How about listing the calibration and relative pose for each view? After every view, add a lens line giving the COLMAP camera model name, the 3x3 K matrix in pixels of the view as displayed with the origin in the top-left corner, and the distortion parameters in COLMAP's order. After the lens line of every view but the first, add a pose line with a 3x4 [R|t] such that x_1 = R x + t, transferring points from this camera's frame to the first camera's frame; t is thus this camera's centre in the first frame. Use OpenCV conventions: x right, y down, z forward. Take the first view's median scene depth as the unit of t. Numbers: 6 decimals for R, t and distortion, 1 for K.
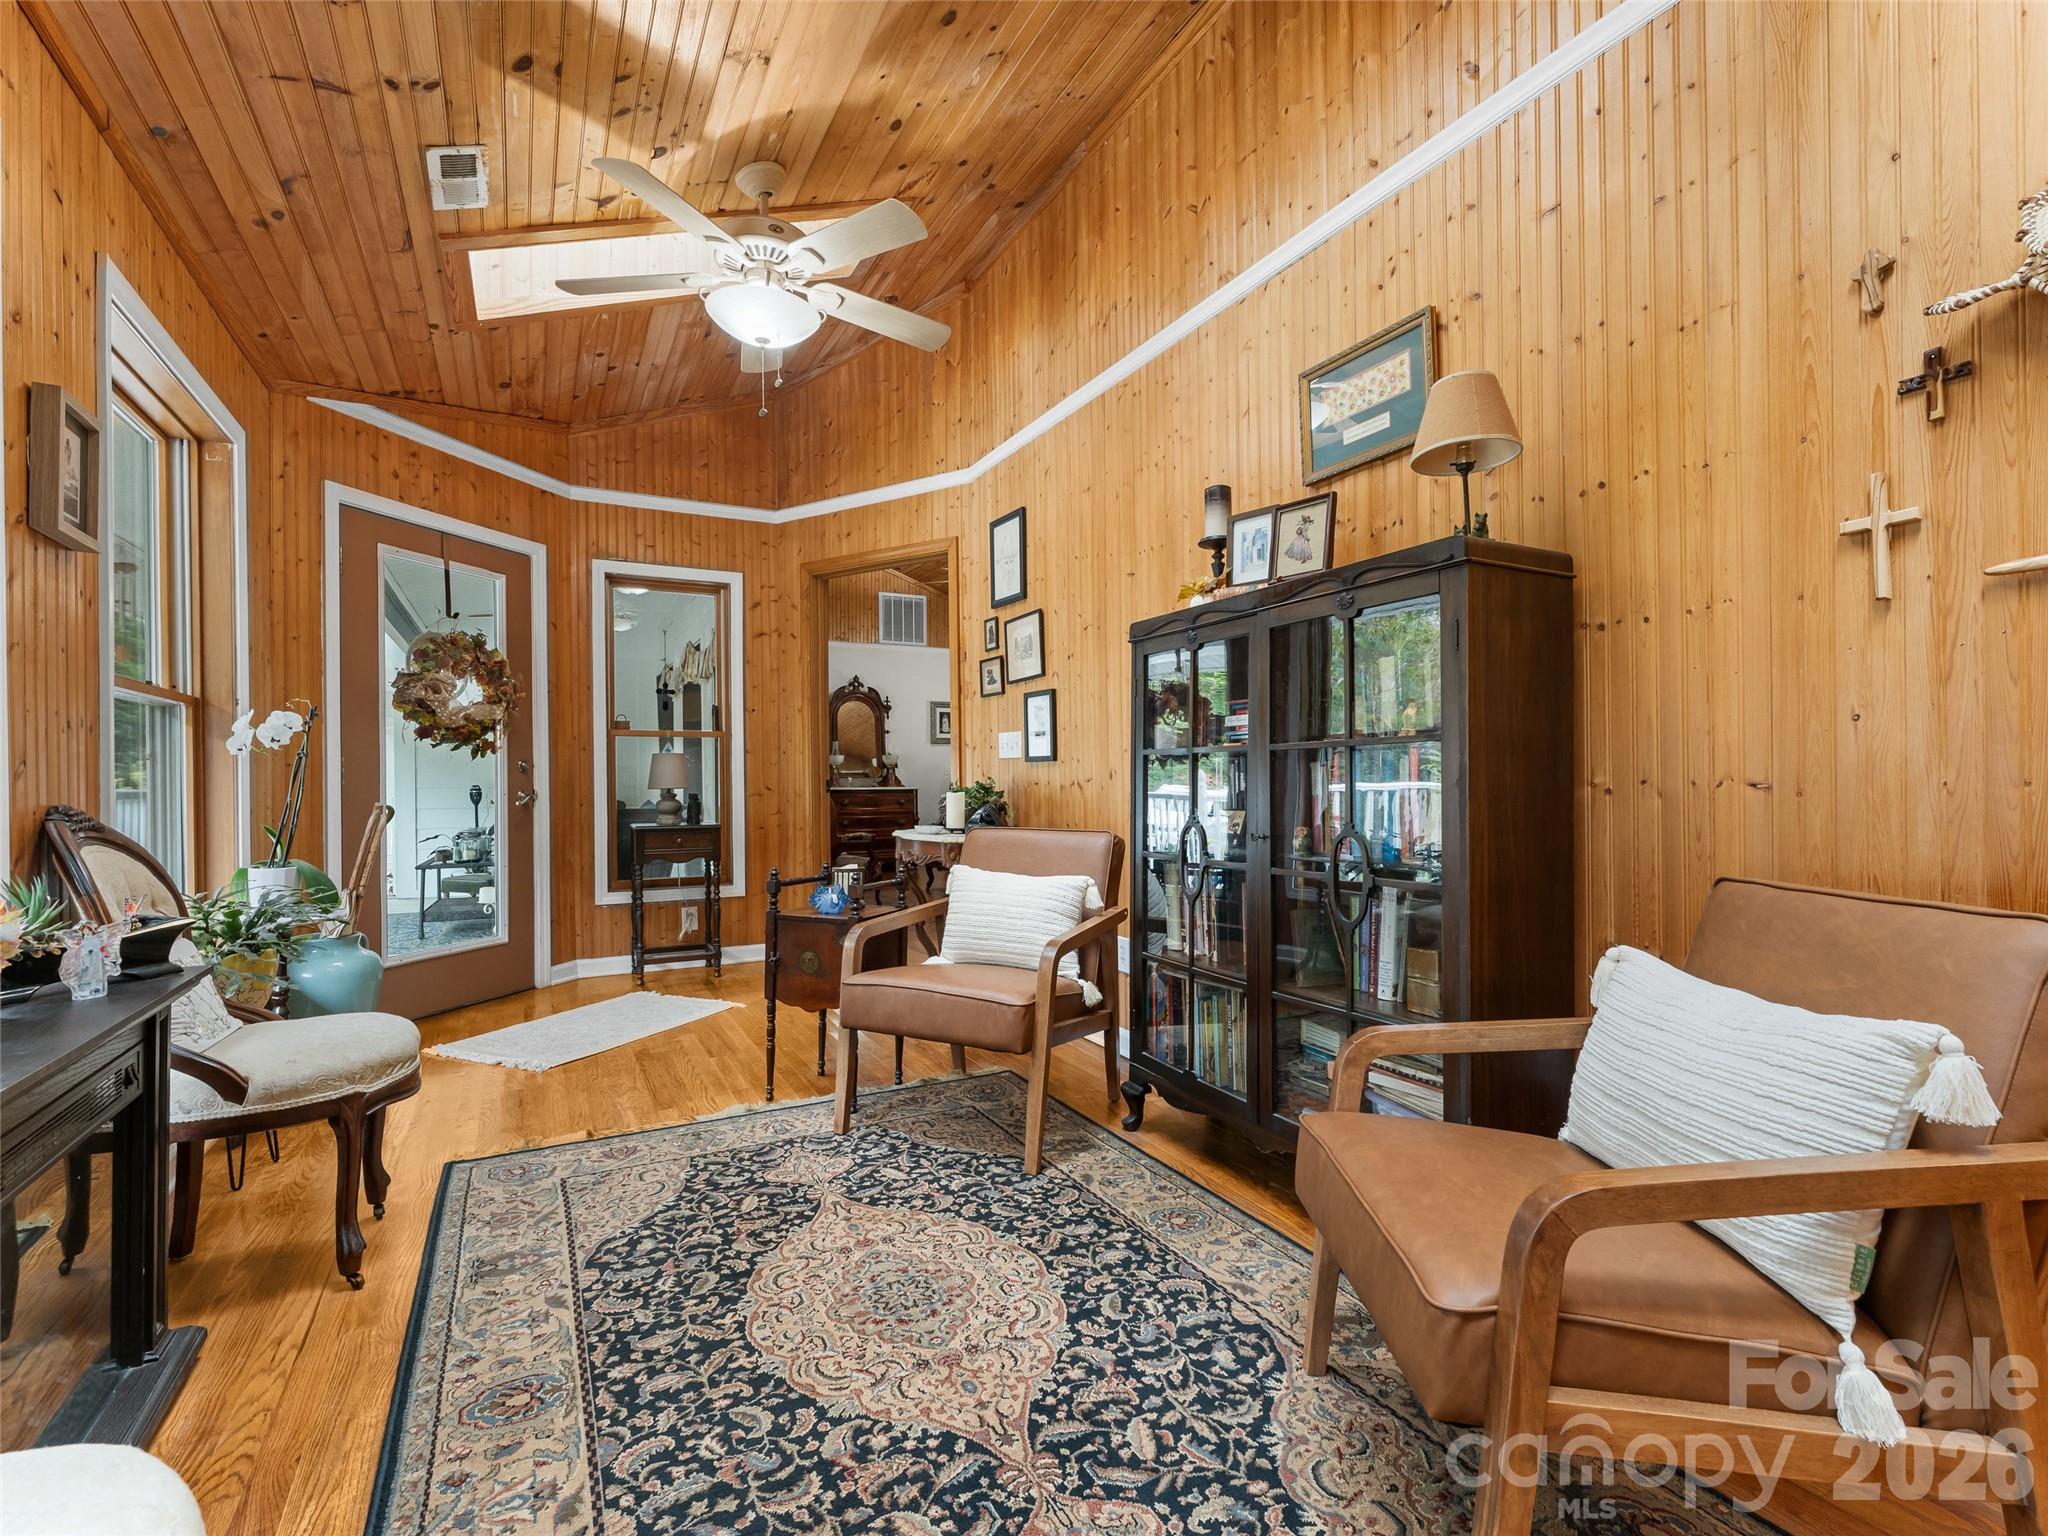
lens RADIAL K [[943.9, 0, 1024.4], [0, 943.9, 771.3], [0, 0, 1]] dist [-0.003936, -0.000926]
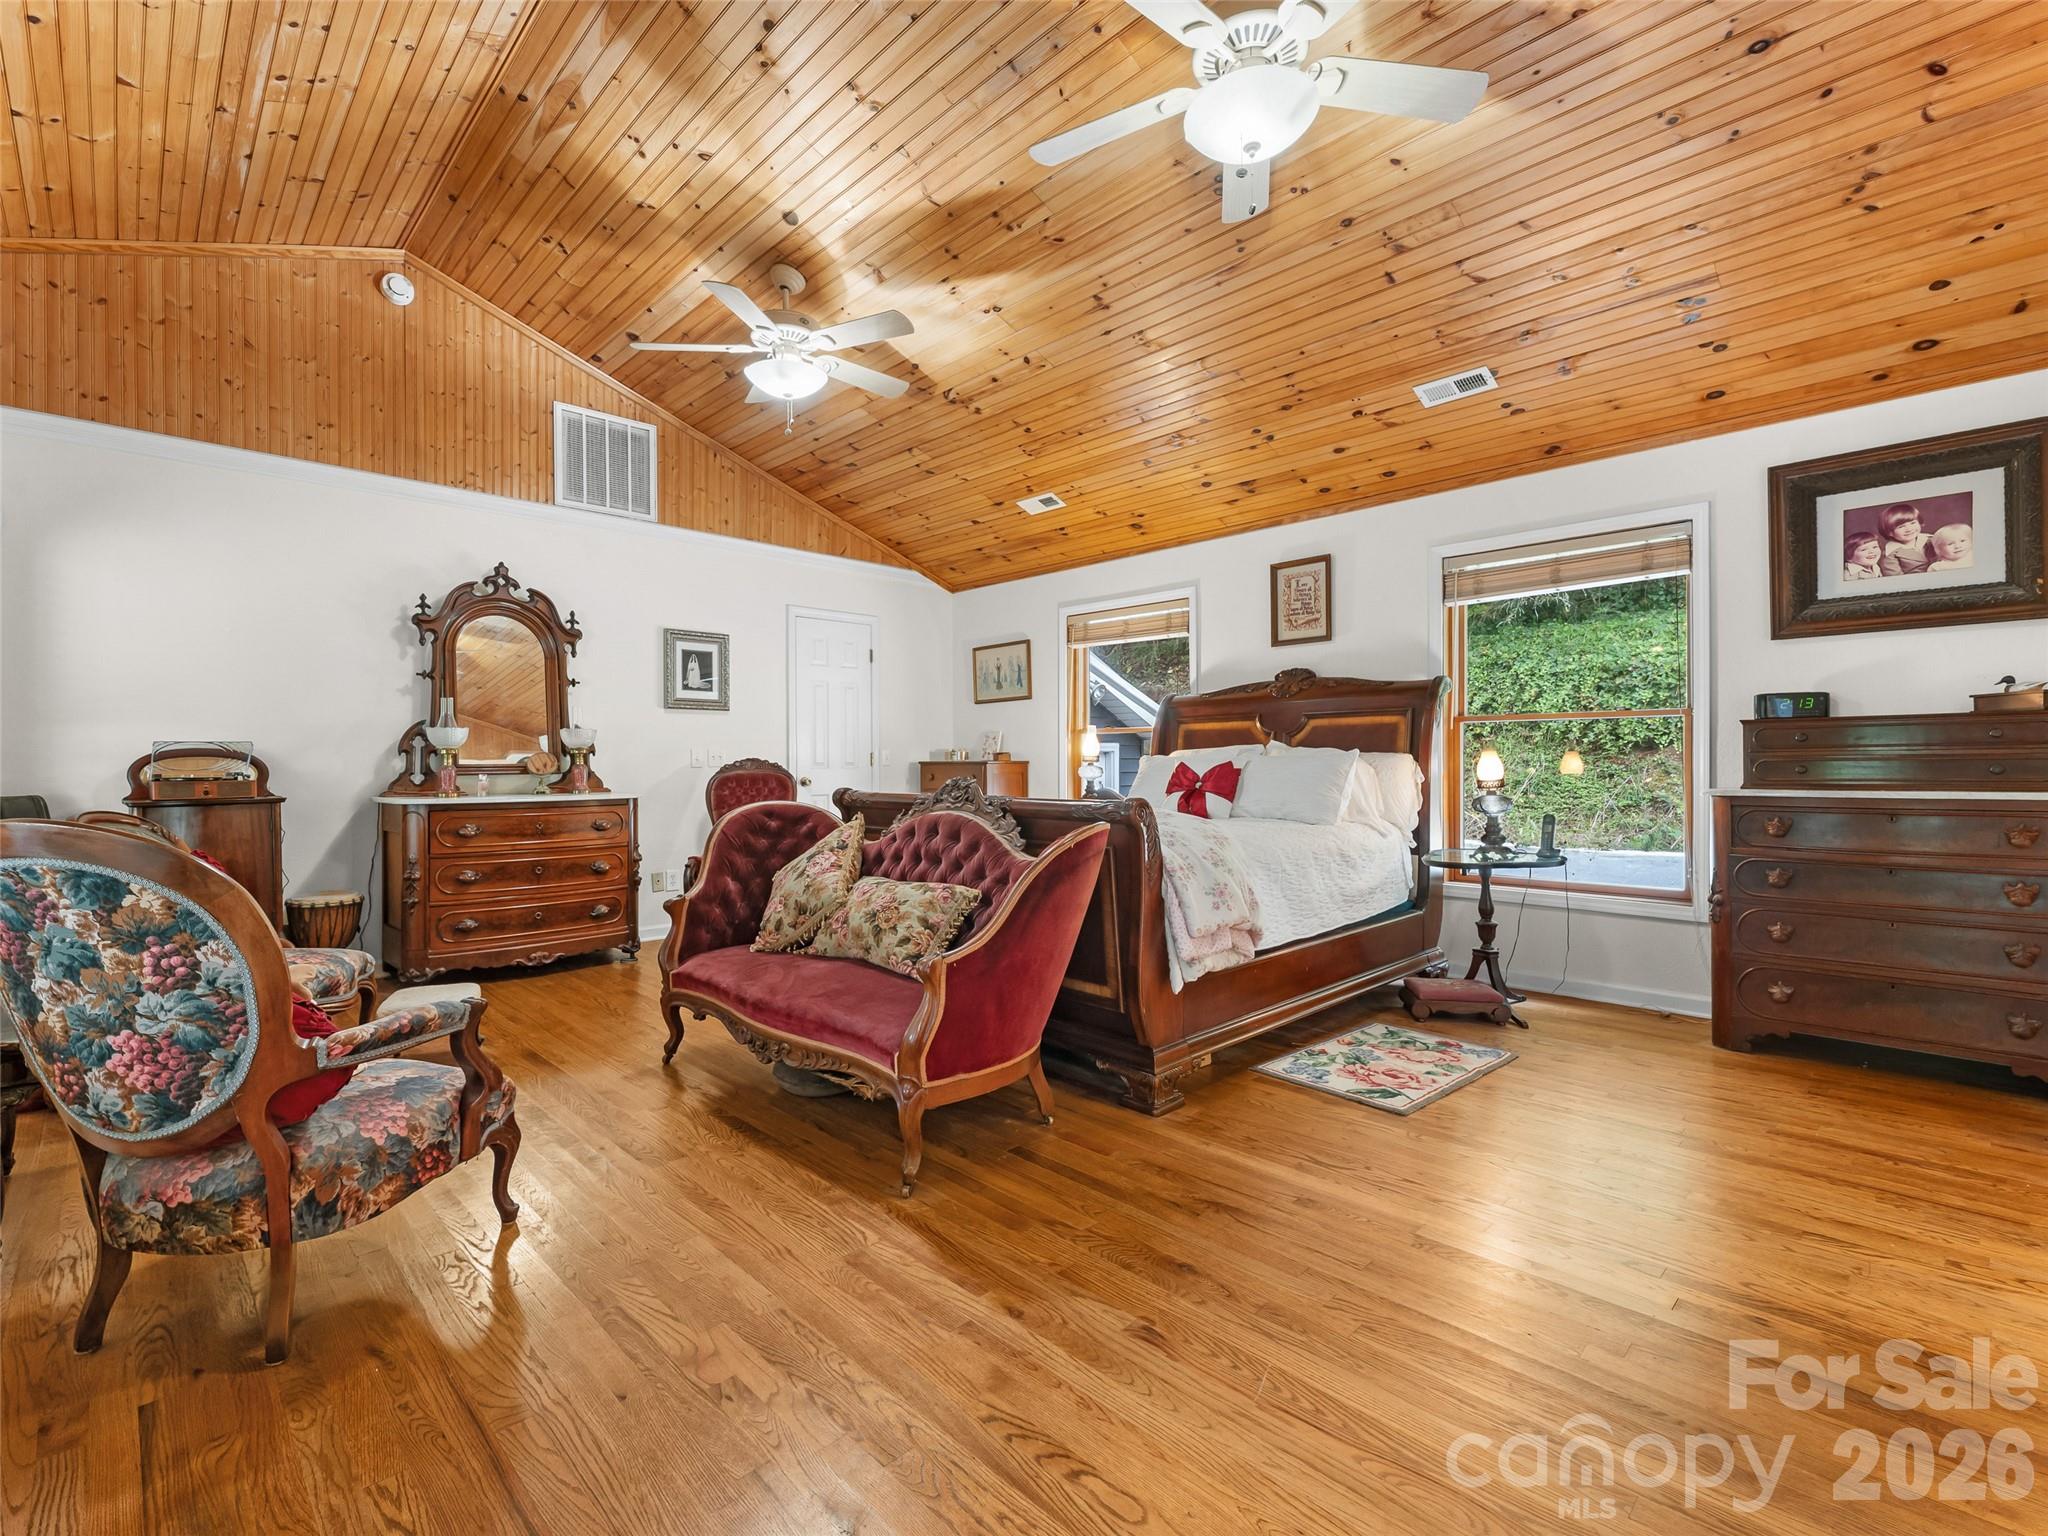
lens RADIAL K [[943.9, 0, 1025.6], [0, 943.9, 765.3], [0, 0, 1]] dist [-0.003936, -0.000926]
pose [[0.960664, 0.002795, 0.277699, -0.064032], [-0.003490, 0.999992, 0.002009, -0.000200], [-0.277691, -0.002899, 0.960666, 0.544974]]
